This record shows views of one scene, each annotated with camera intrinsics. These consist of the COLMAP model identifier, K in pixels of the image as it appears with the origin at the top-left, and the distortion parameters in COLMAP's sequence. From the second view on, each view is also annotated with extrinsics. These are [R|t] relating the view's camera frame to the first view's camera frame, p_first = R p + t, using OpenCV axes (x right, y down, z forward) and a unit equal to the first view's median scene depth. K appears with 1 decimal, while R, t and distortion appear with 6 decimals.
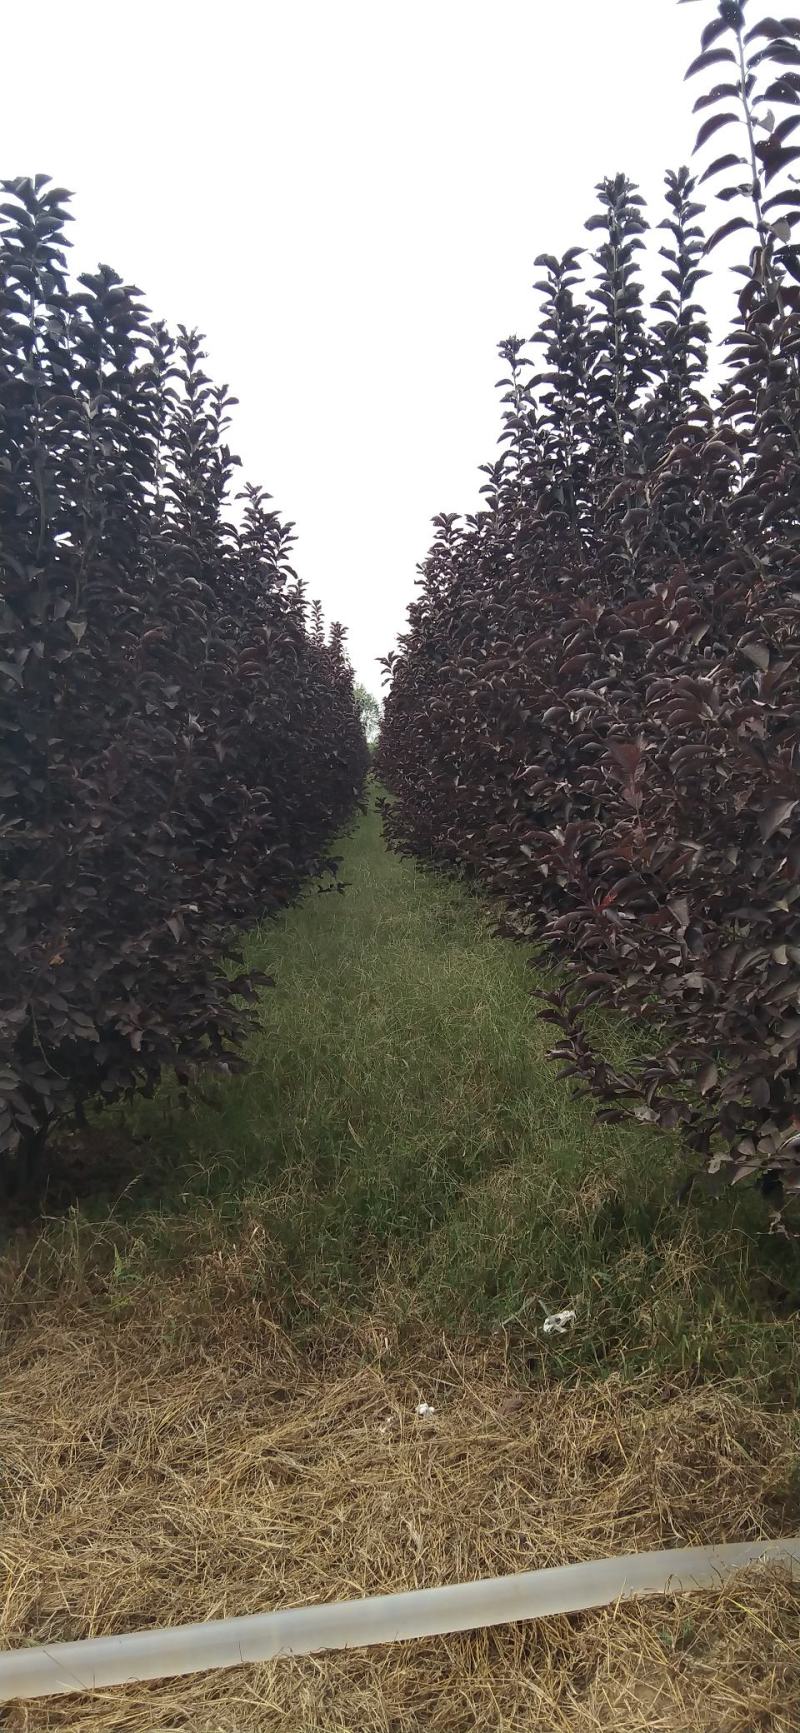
lens RADIAL K [[1402.1, 0, 400.0], [0, 1402.1, 866.5], [0, 0, 1]] dist [0.010453, 0.001011]
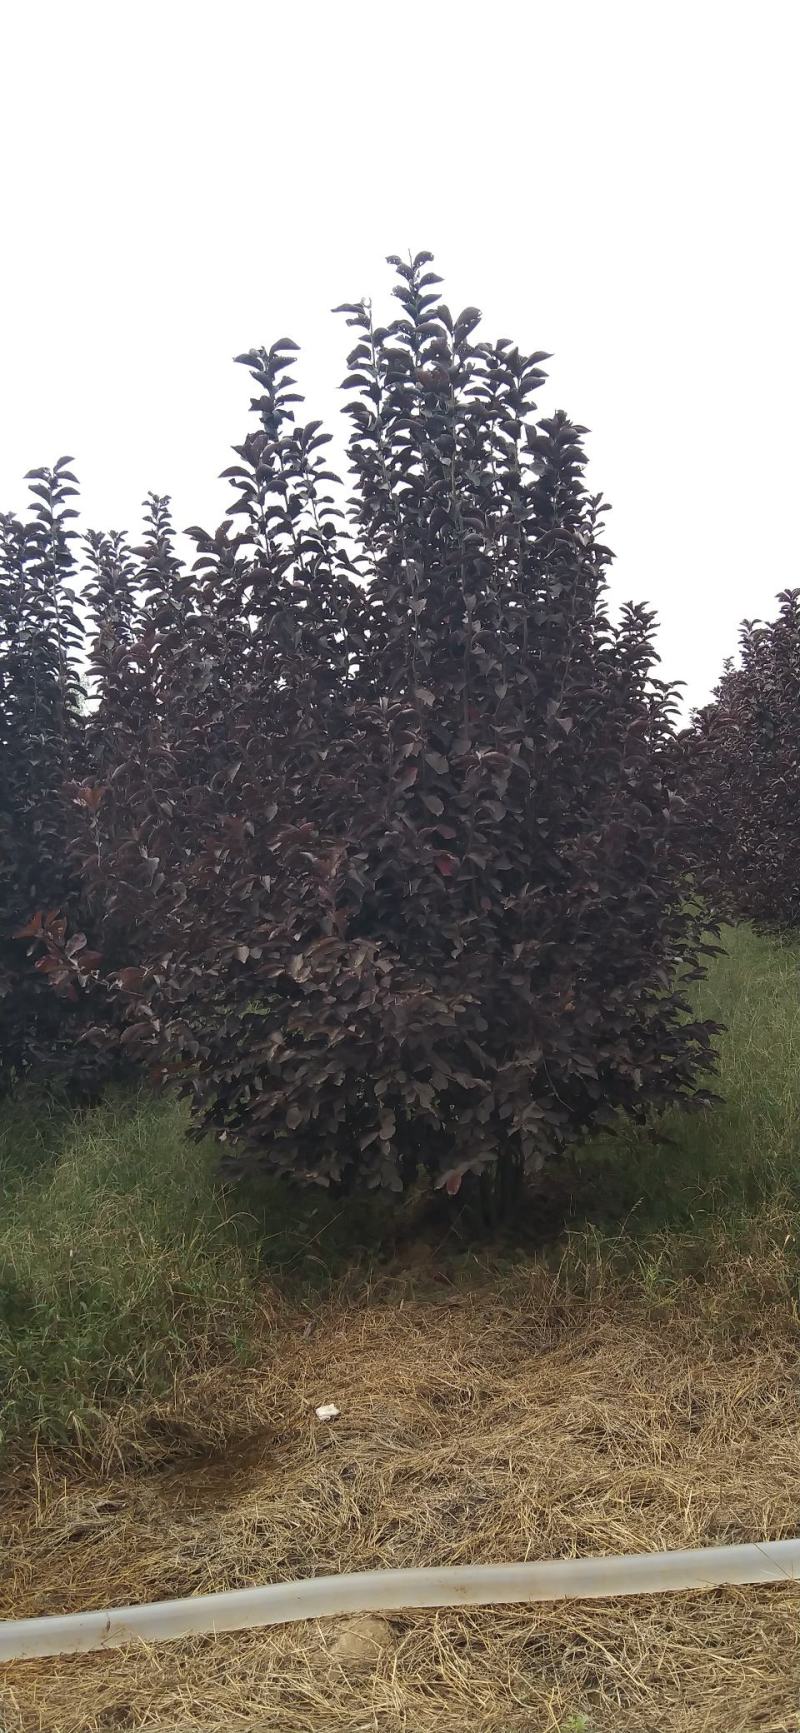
lens RADIAL K [[1390.2, 0, 400.0], [0, 1390.2, 866.5], [0, 0, 1]] dist [0.047479, 0.001274]
pose [[0.981289, -0.045008, -0.187208, -0.147207], [0.034747, 0.997727, -0.057739, 0.011325], [0.189381, 0.050154, 0.980622, -0.150530]]
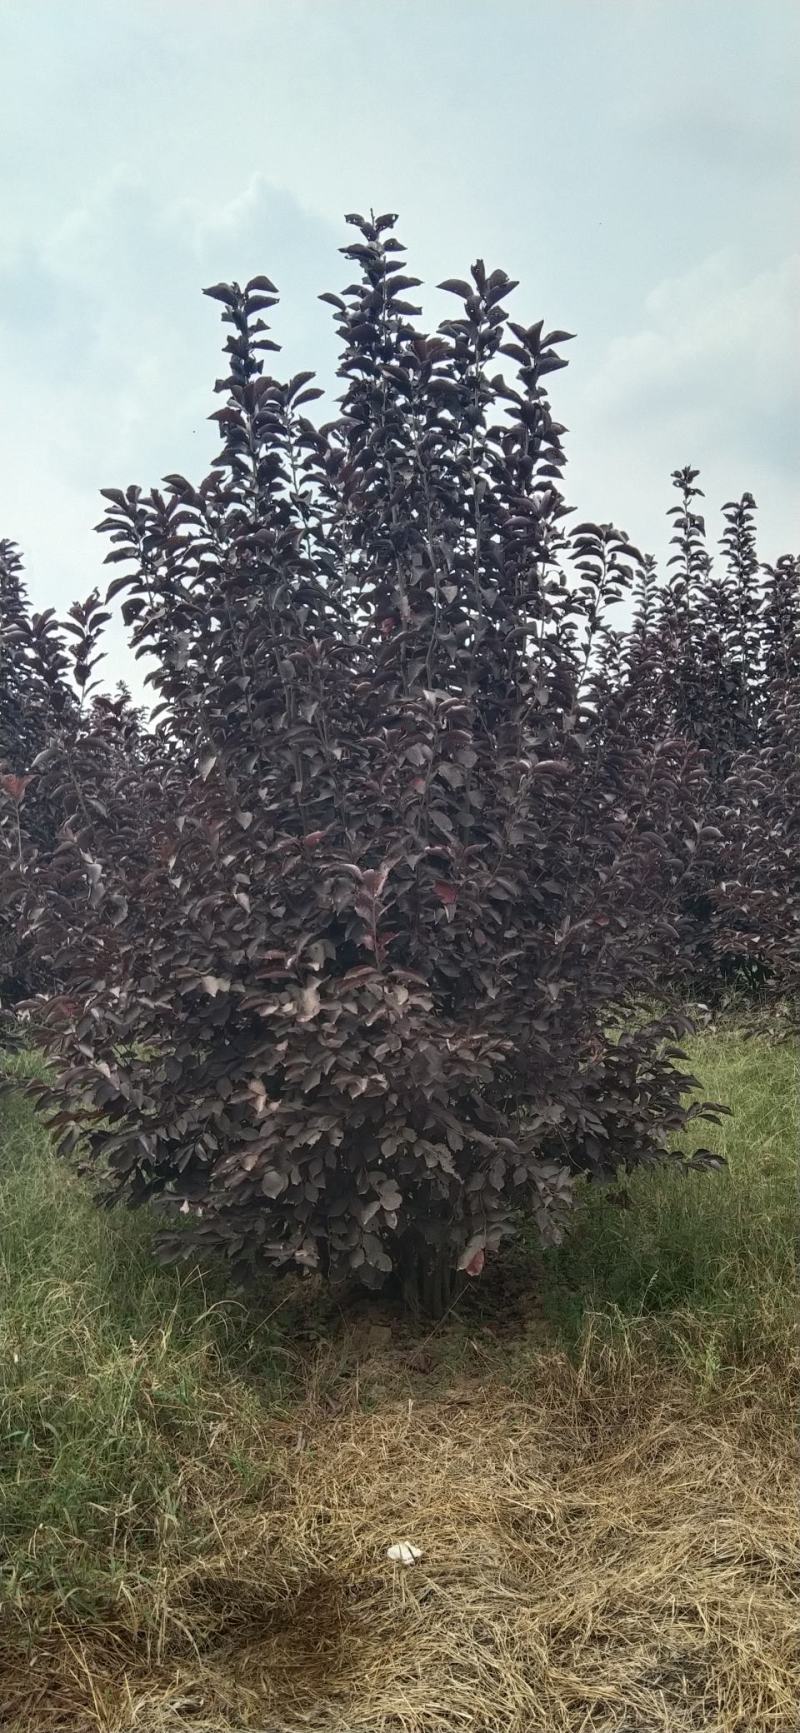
lens RADIAL K [[1402.1, 0, 400.0], [0, 1402.1, 866.5], [0, 0, 1]] dist [0.010453, 0.001011]
pose [[0.997589, 0.001732, 0.069376, -0.423983], [0.004088, 0.996485, -0.083670, 0.011930], [-0.069277, 0.083752, 0.994076, -0.022060]]
